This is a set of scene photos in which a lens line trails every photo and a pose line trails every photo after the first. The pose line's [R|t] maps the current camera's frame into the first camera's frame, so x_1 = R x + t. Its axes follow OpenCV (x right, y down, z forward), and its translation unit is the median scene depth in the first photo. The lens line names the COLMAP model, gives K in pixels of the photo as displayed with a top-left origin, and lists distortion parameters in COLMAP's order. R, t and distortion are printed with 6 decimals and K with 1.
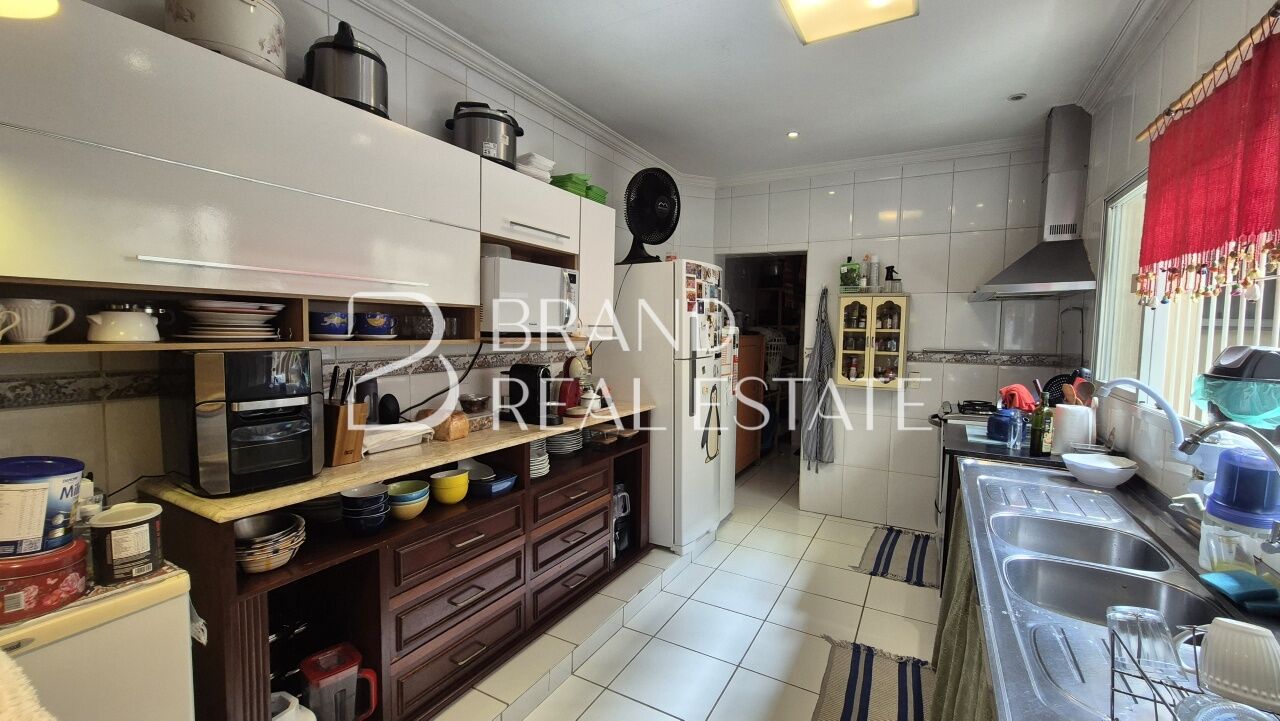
lens RADIAL K [[525.0, 0, 632.1], [0, 525.0, 364.8], [0, 0, 1]] dist [-0.001257, -0.000818]
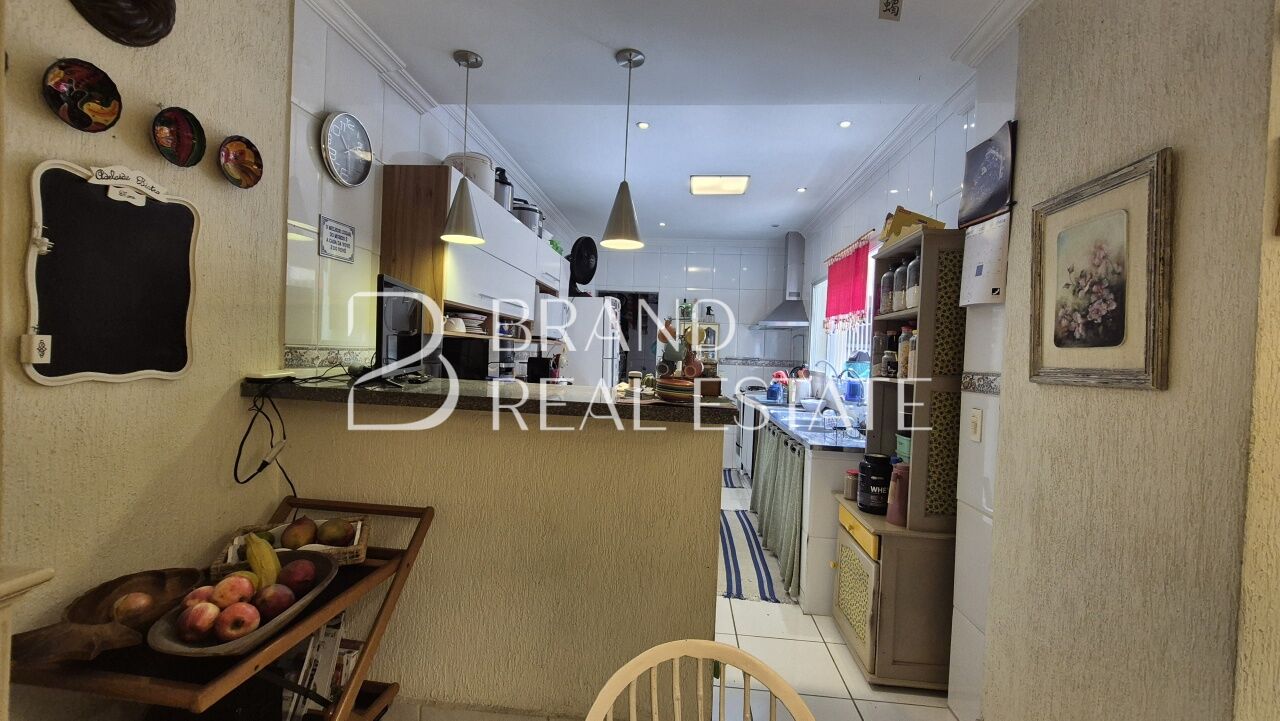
lens RADIAL K [[525.0, 0, 637.2], [0, 525.0, 364.7], [0, 0, 1]] dist [-0.001257, -0.000818]
pose [[0.908389, 0.010744, 0.417989, -0.576030], [0.005351, 0.999289, -0.037315, 0.079718], [-0.418093, 0.036133, 0.907685, -0.572490]]
